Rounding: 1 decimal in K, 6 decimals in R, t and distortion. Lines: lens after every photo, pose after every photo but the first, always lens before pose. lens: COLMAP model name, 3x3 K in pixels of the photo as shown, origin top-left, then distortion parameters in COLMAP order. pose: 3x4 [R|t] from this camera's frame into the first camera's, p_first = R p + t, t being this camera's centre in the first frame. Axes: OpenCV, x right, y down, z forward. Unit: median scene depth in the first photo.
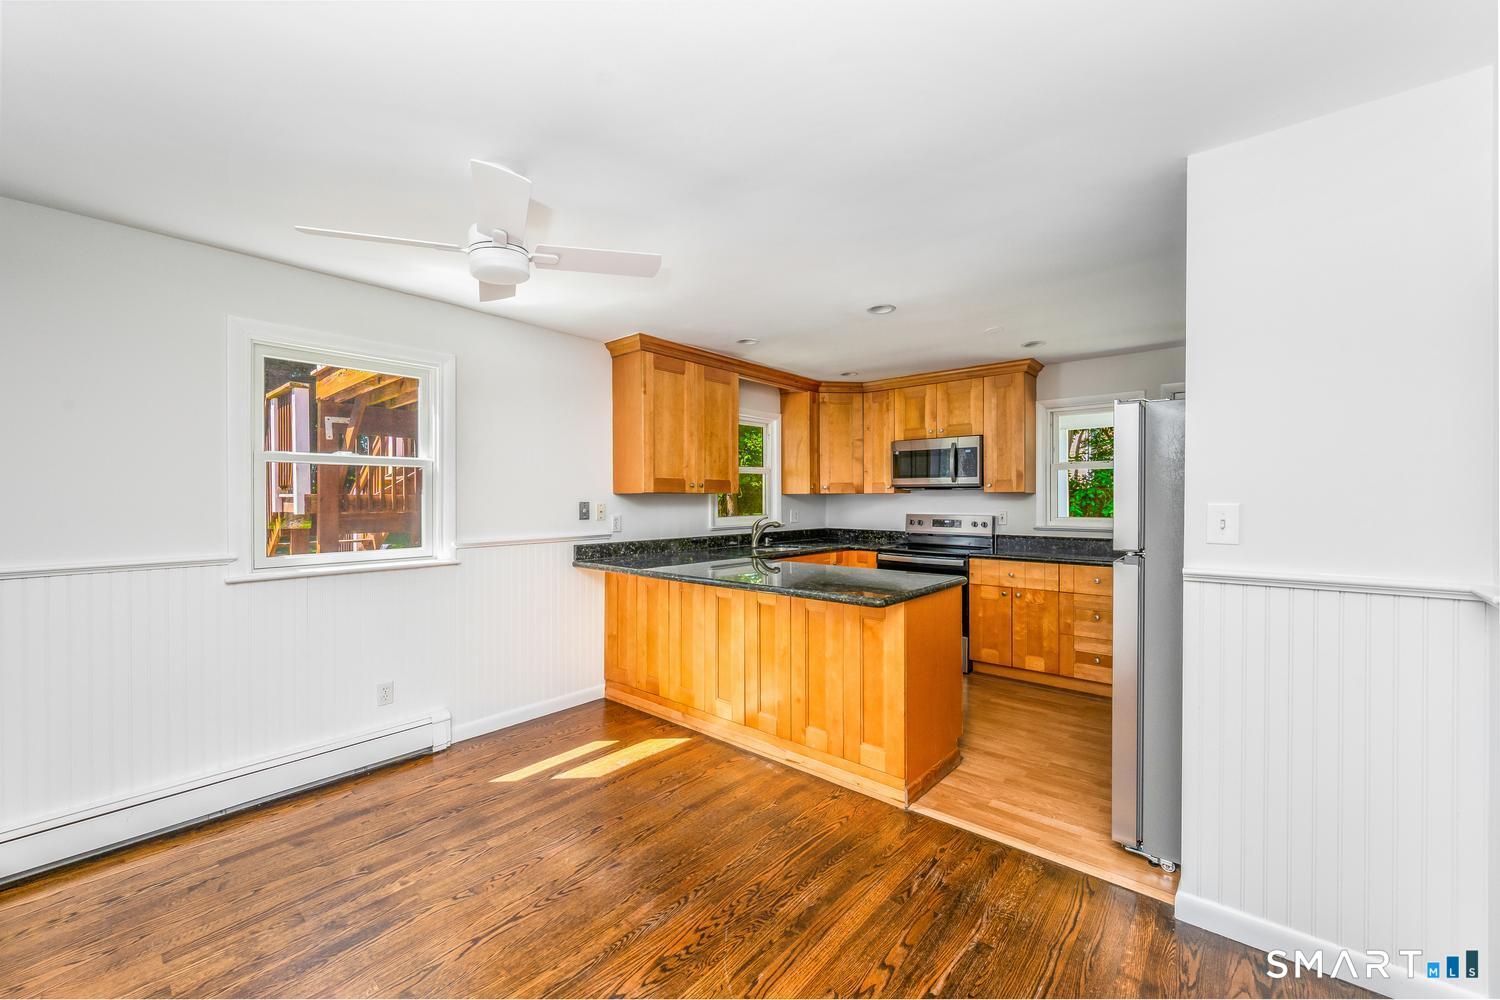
lens RADIAL K [[586.3, 0, 756.4], [0, 586.3, 497.7], [0, 0, 1]] dist [0.000496, -0.000013]
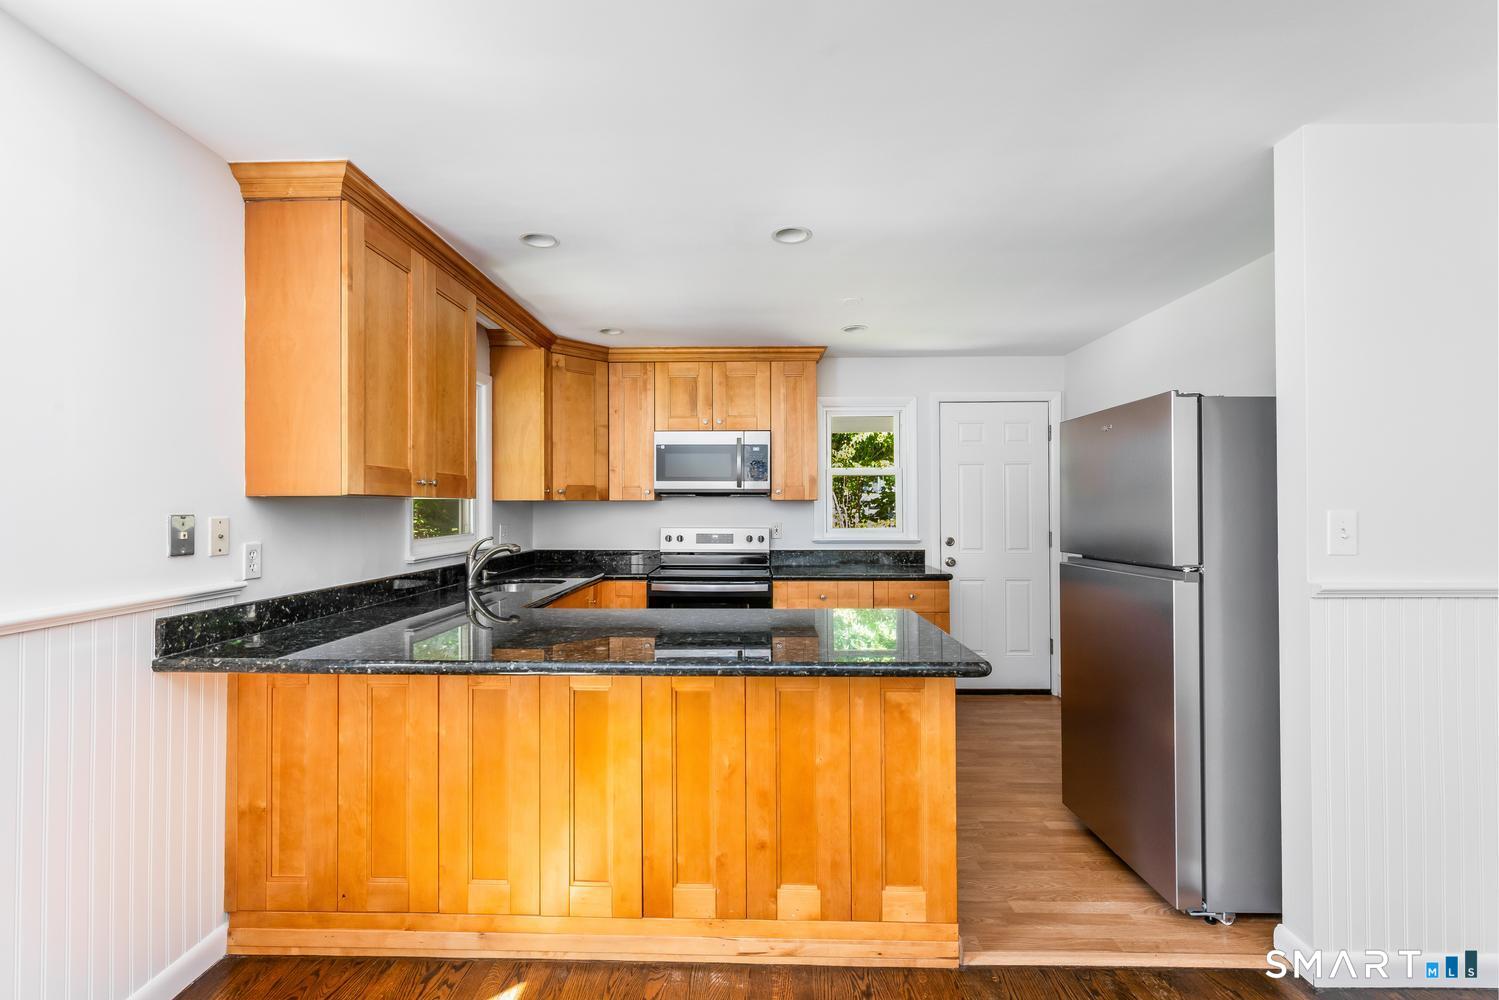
lens RADIAL K [[654.0, 0, 743.0], [0, 654.0, 501.0], [0, 0, 1]] dist [0.000269, 0.000009]
pose [[0.778162, 0.006196, 0.628033, -0.275521], [-0.000052, 0.999952, -0.009801, 0.001725], [-0.628063, 0.007594, 0.778125, 0.376255]]
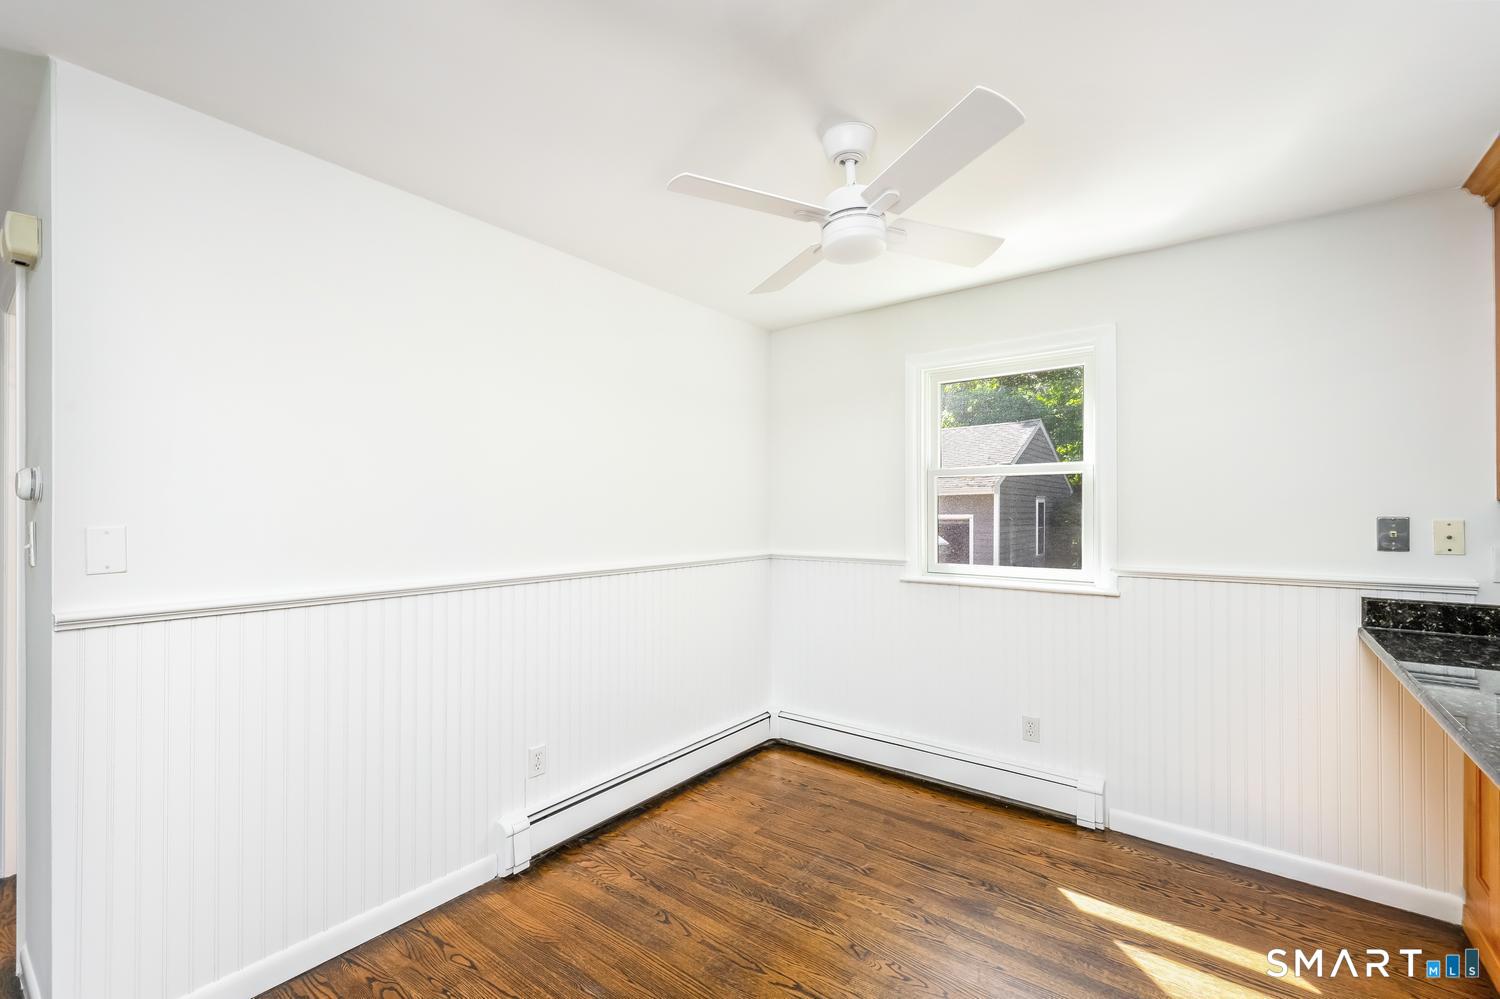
lens RADIAL K [[633.3, 0, 747.1], [0, 633.3, 510.9], [0, 0, 1]] dist [0.000576, 0.000024]
pose [[0.043875, 0.002440, -0.999034, 0.239428], [0.001195, 0.999996, 0.002495, -0.000266], [0.999036, -0.001303, 0.043872, 0.406648]]
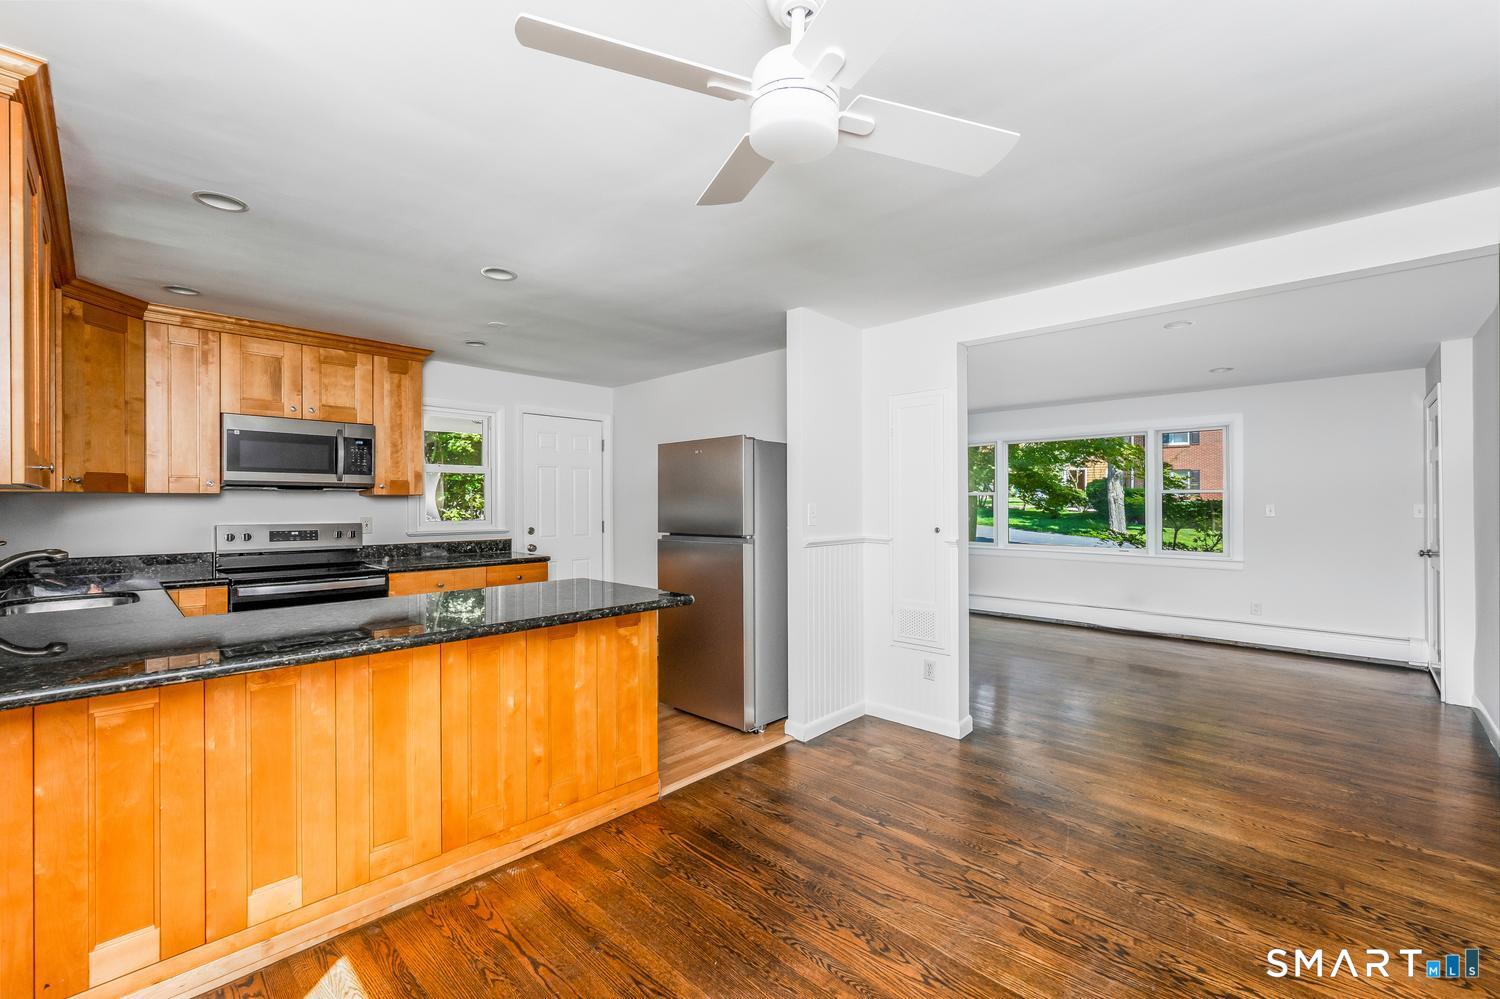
lens RADIAL K [[621.3, 0, 750.0], [0, 621.3, 499.5], [0, 0, 1]] dist [0.001173, 0.000128]
pose [[0.063184, 0.005574, 0.997986, -0.558205], [-0.000633, 0.999984, -0.005545, 0.003255], [-0.998002, -0.000281, 0.063186, 0.509658]]
